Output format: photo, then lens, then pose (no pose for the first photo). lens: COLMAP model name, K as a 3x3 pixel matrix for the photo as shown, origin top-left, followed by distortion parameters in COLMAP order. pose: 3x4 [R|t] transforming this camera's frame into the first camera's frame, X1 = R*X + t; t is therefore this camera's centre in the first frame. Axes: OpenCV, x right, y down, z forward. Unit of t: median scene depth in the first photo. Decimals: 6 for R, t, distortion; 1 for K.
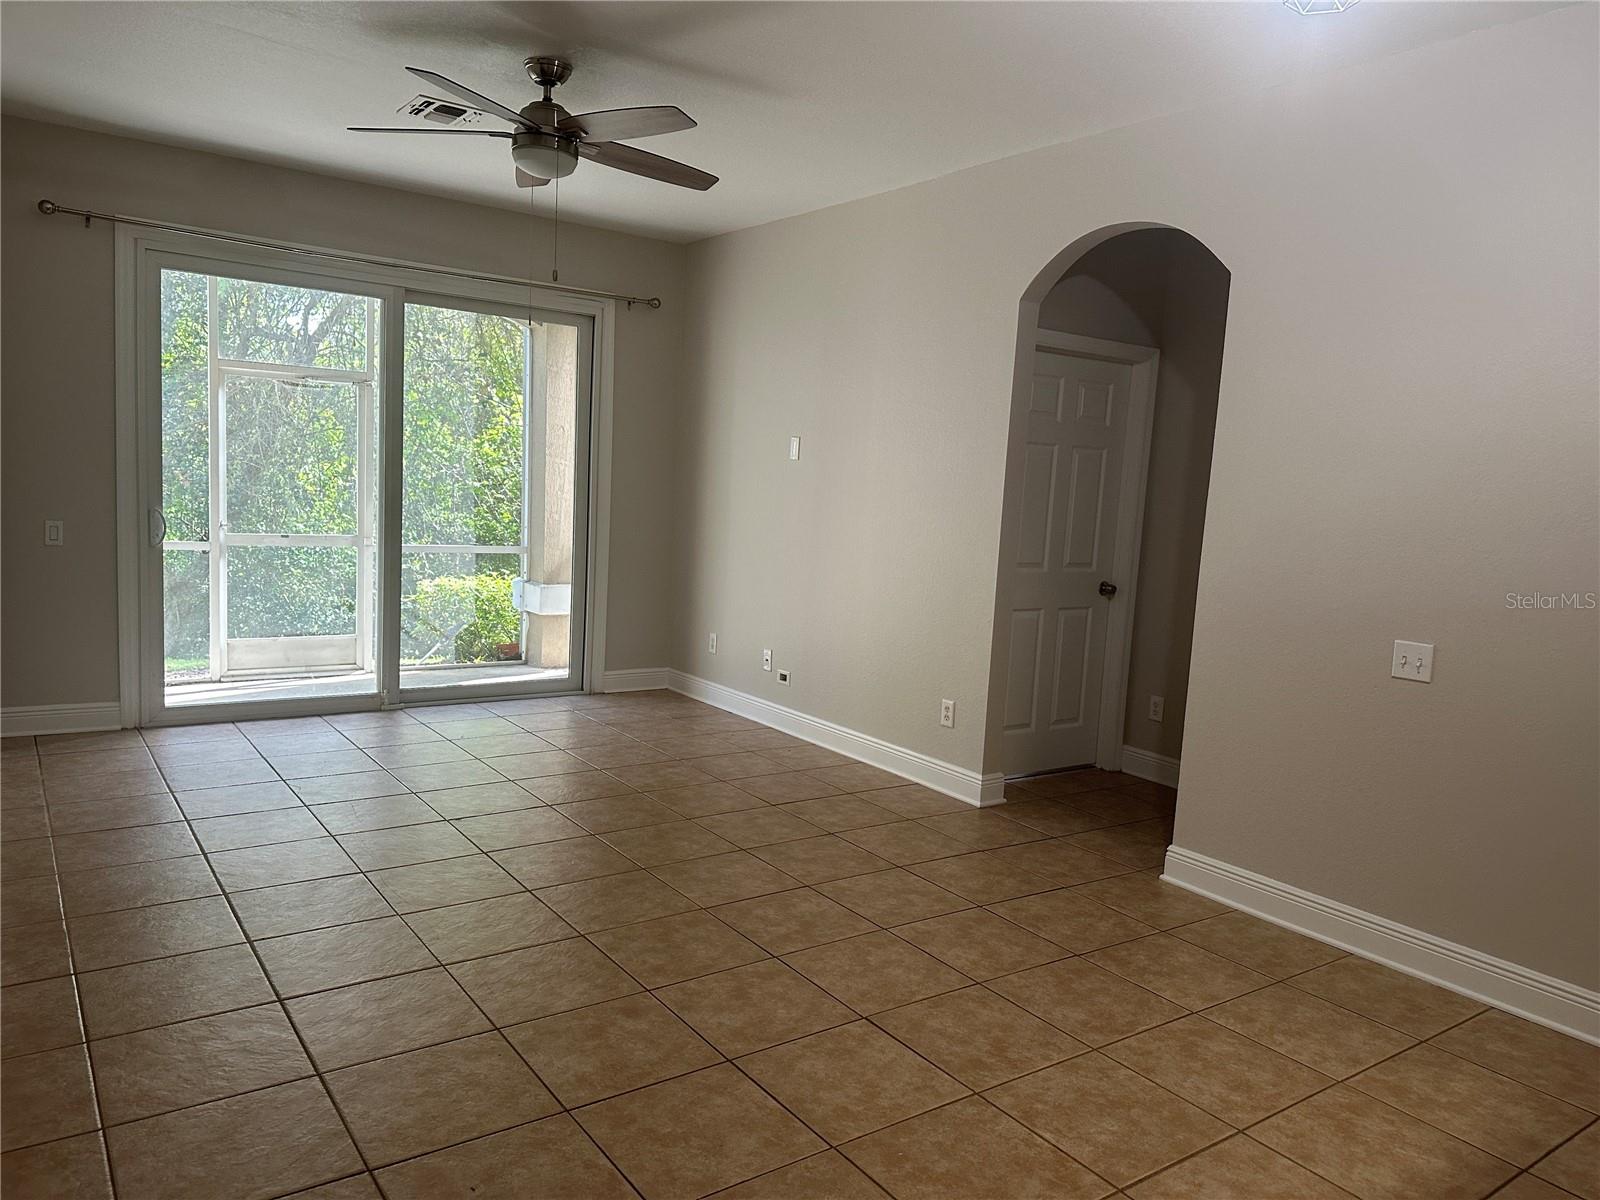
lens RADIAL K [[1123.9, 0, 785.5], [0, 1123.9, 610.0], [0, 0, 1]] dist [0.006991, -0.019010]
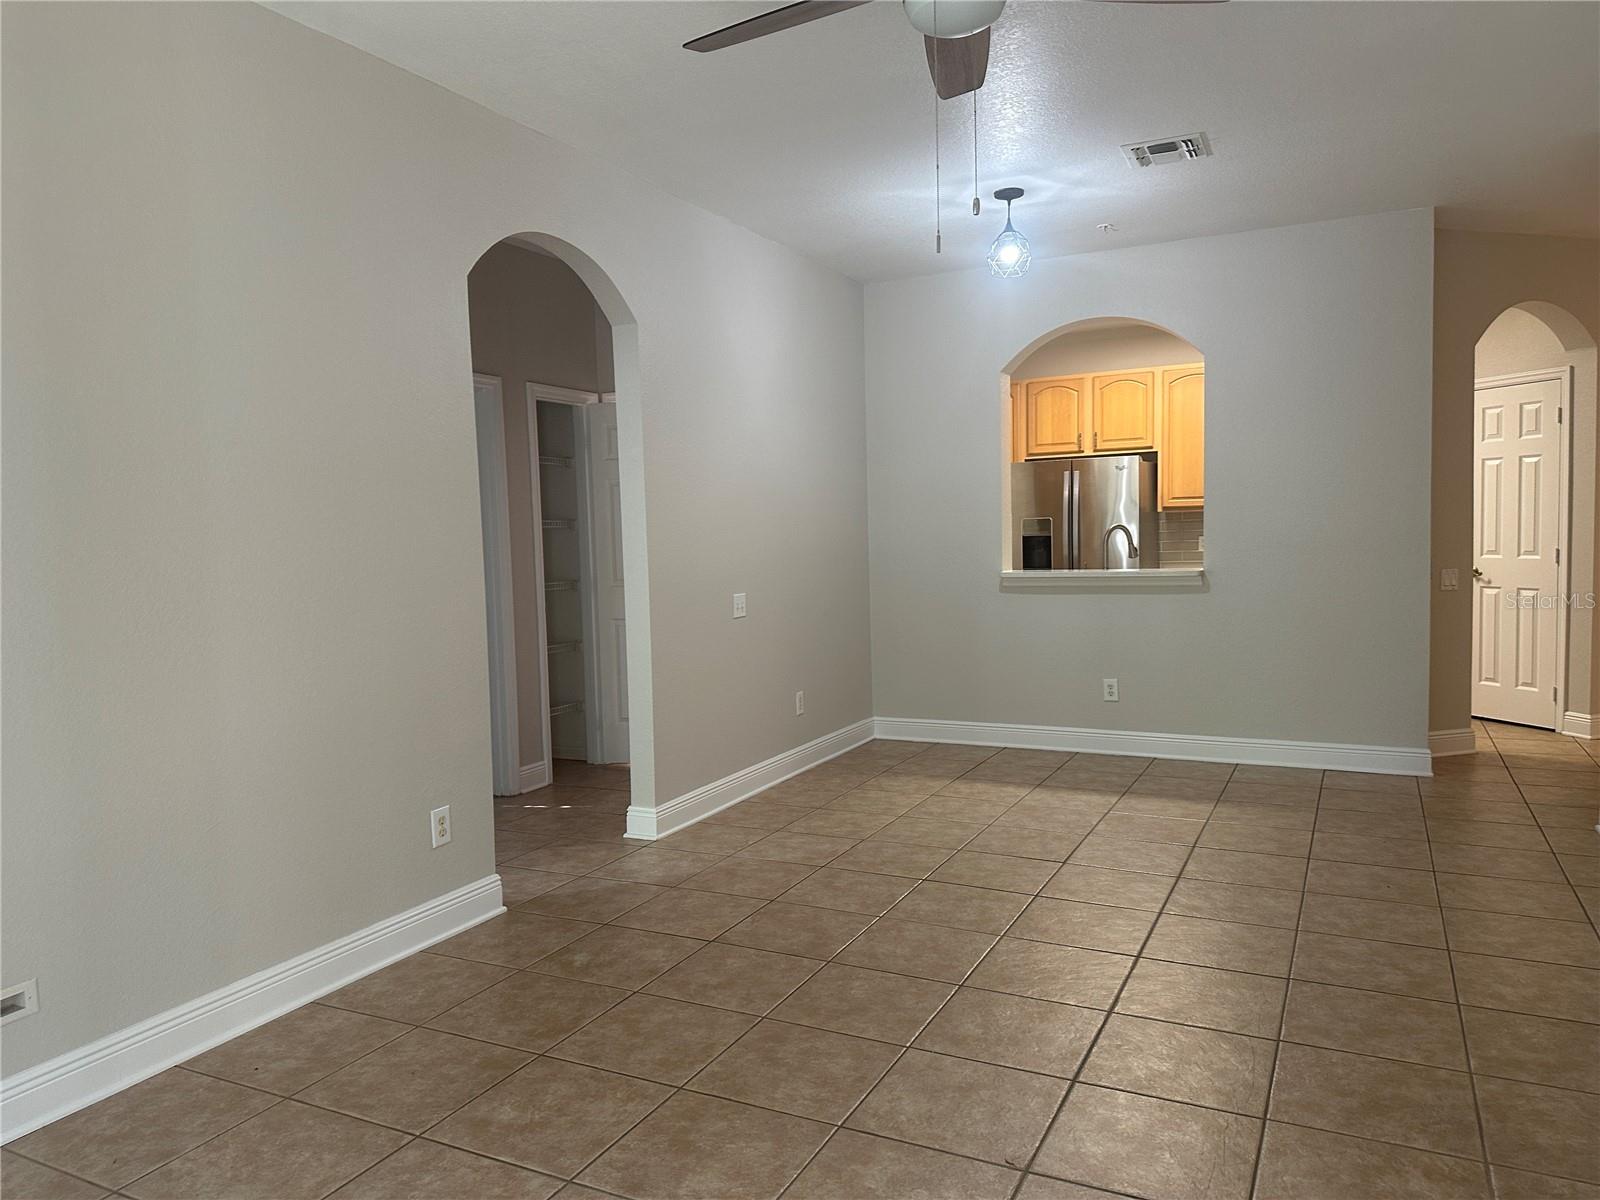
lens RADIAL K [[1123.9, 0, 785.1], [0, 1123.9, 591.3], [0, 0, 1]] dist [0.006991, -0.019010]
pose [[-0.454641, -0.110468, 0.883798, -0.600517], [0.110262, 0.977665, 0.178921, -0.170929], [-0.883824, 0.178794, -0.432306, 1.101816]]
